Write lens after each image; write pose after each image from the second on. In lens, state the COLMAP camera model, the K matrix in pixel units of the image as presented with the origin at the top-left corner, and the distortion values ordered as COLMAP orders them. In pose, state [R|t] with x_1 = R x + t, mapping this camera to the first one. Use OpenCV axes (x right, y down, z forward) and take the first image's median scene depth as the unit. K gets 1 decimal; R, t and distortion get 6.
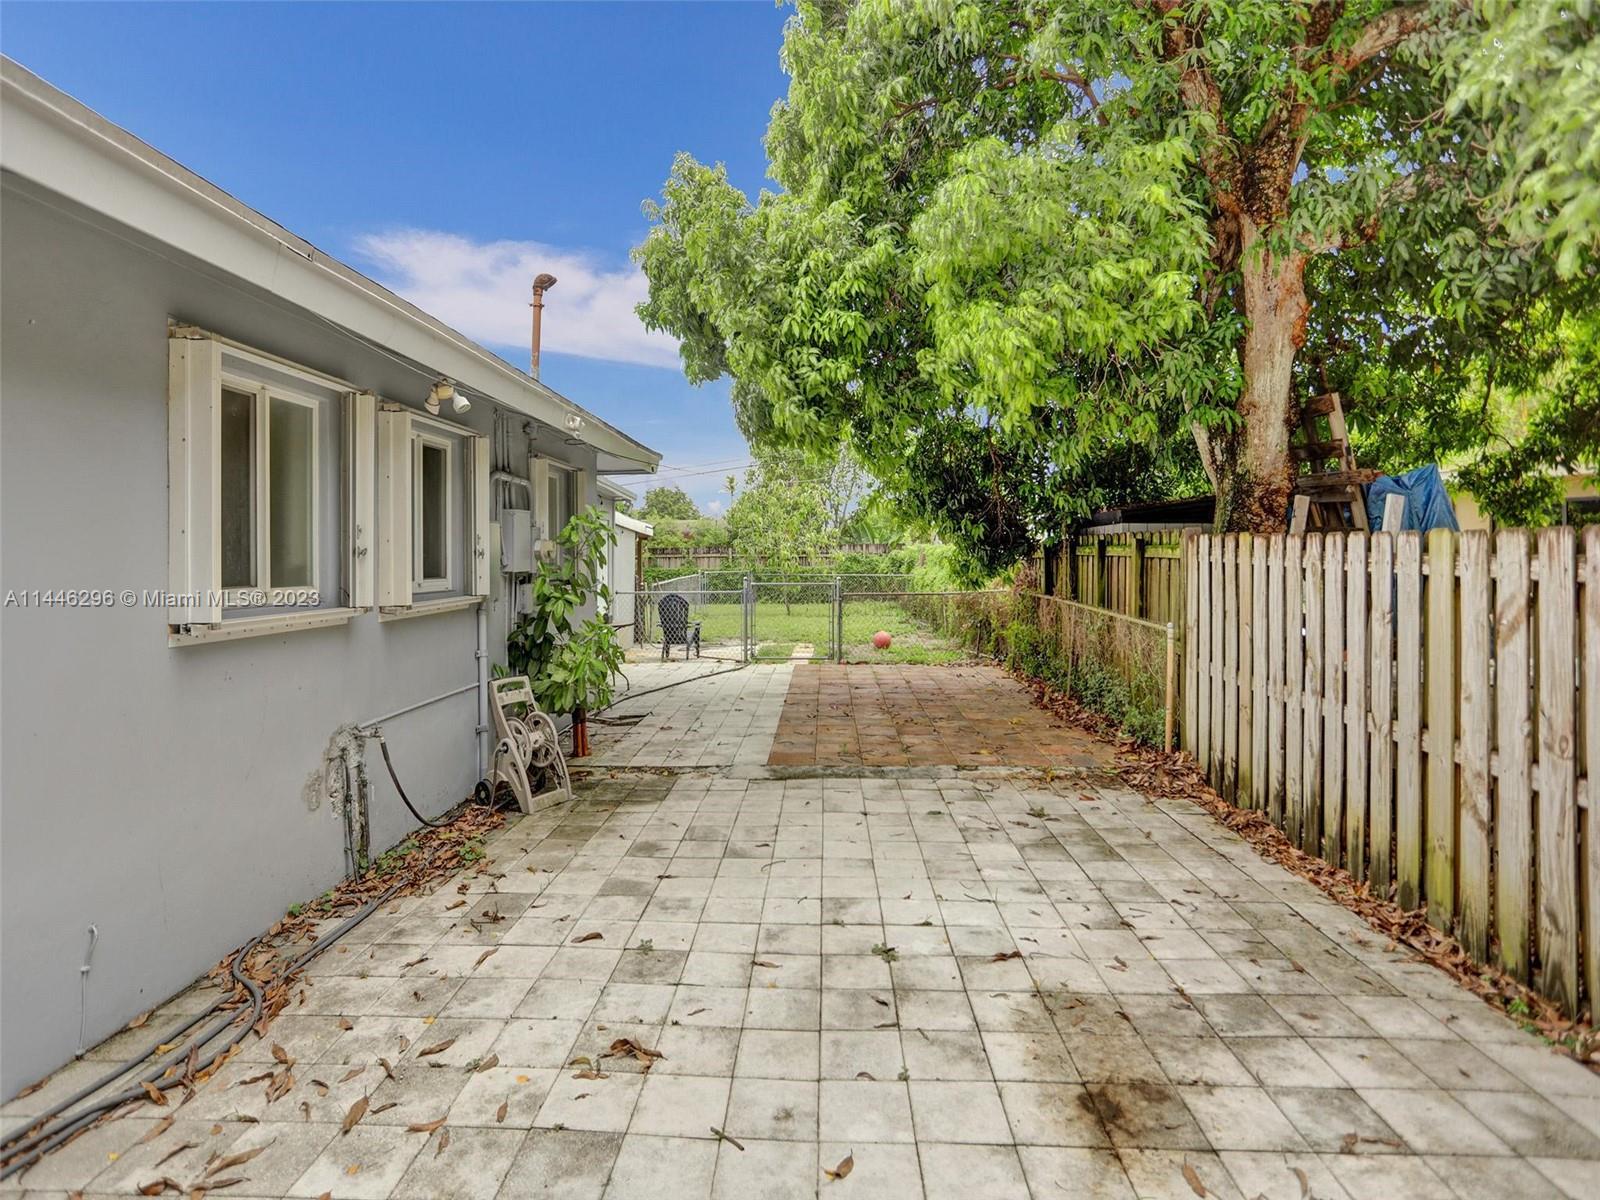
lens RADIAL K [[814.3, 0, 791.4], [0, 814.3, 553.0], [0, 0, 1]] dist [-0.055933, 0.024610]
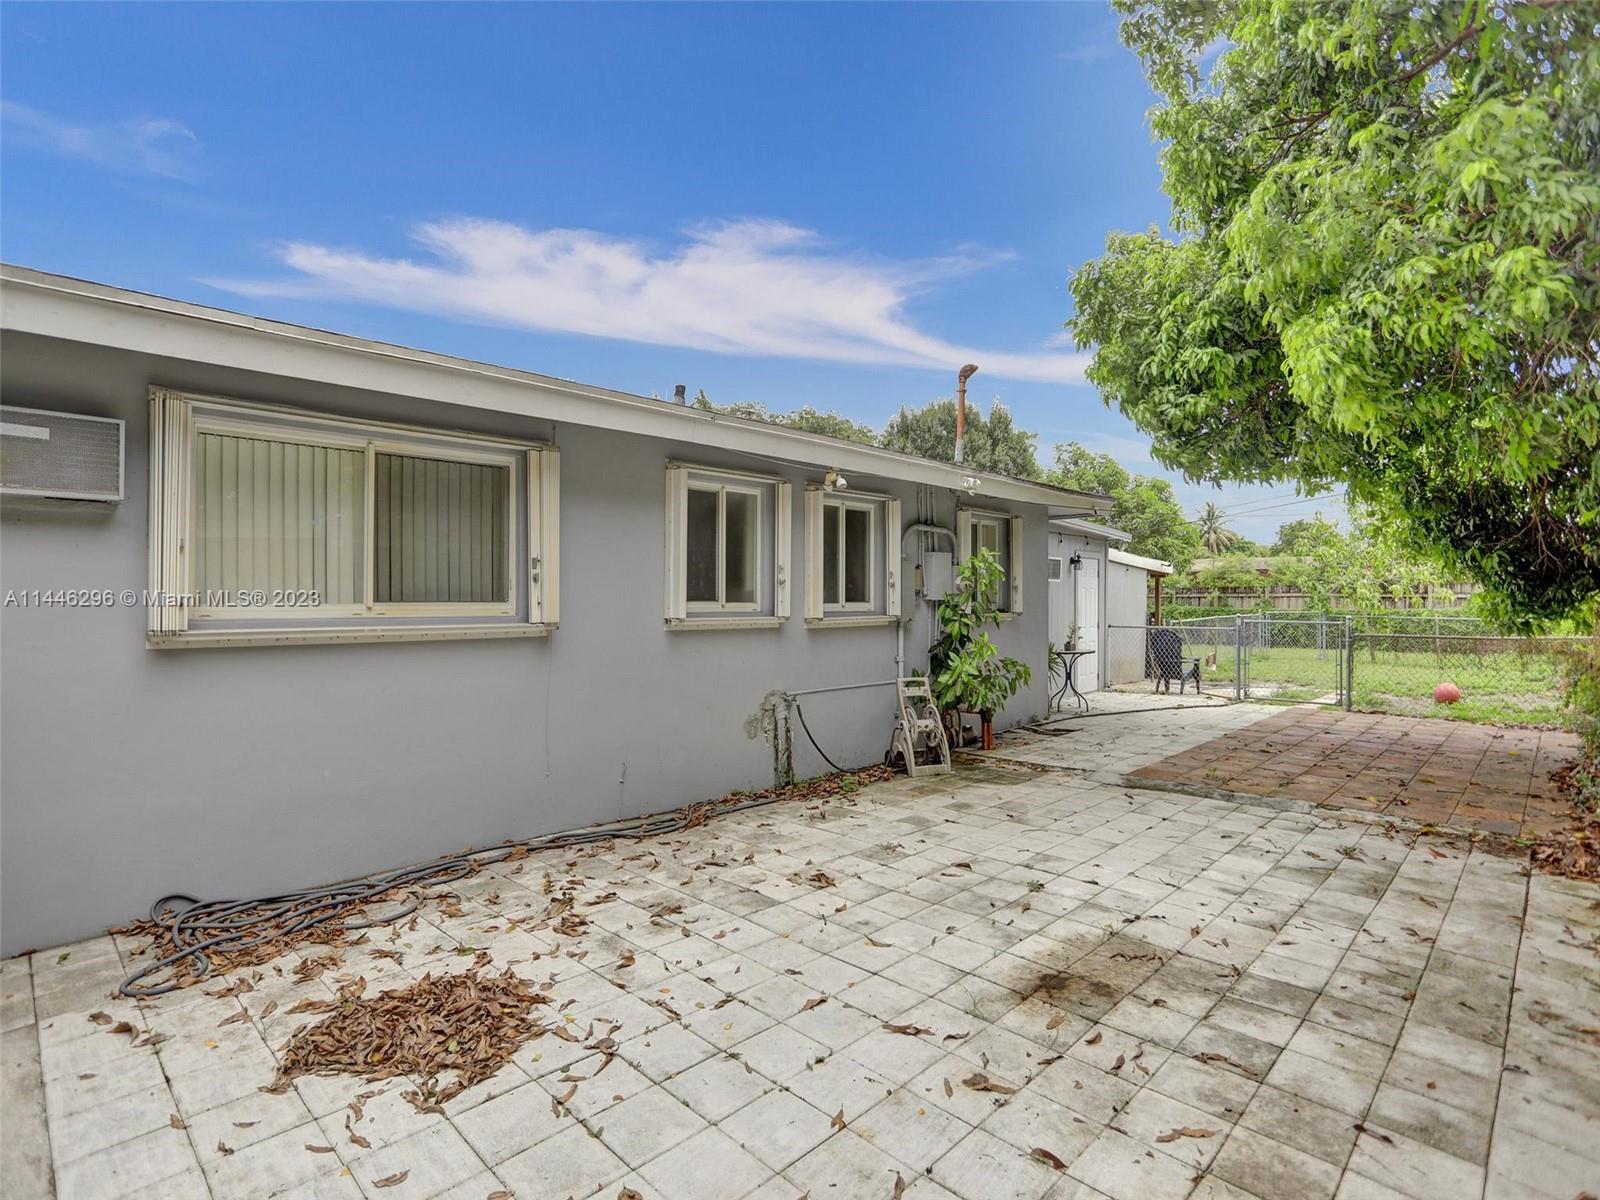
lens RADIAL K [[806.9, 0, 800.9], [0, 806.9, 604.4], [0, 0, 1]] dist [-0.052710, 0.029154]
pose [[0.745802, 0.009758, -0.666096, 0.578182], [-0.001602, 0.999916, 0.012854, 0.023213], [0.666165, -0.008519, 0.745755, -0.173448]]
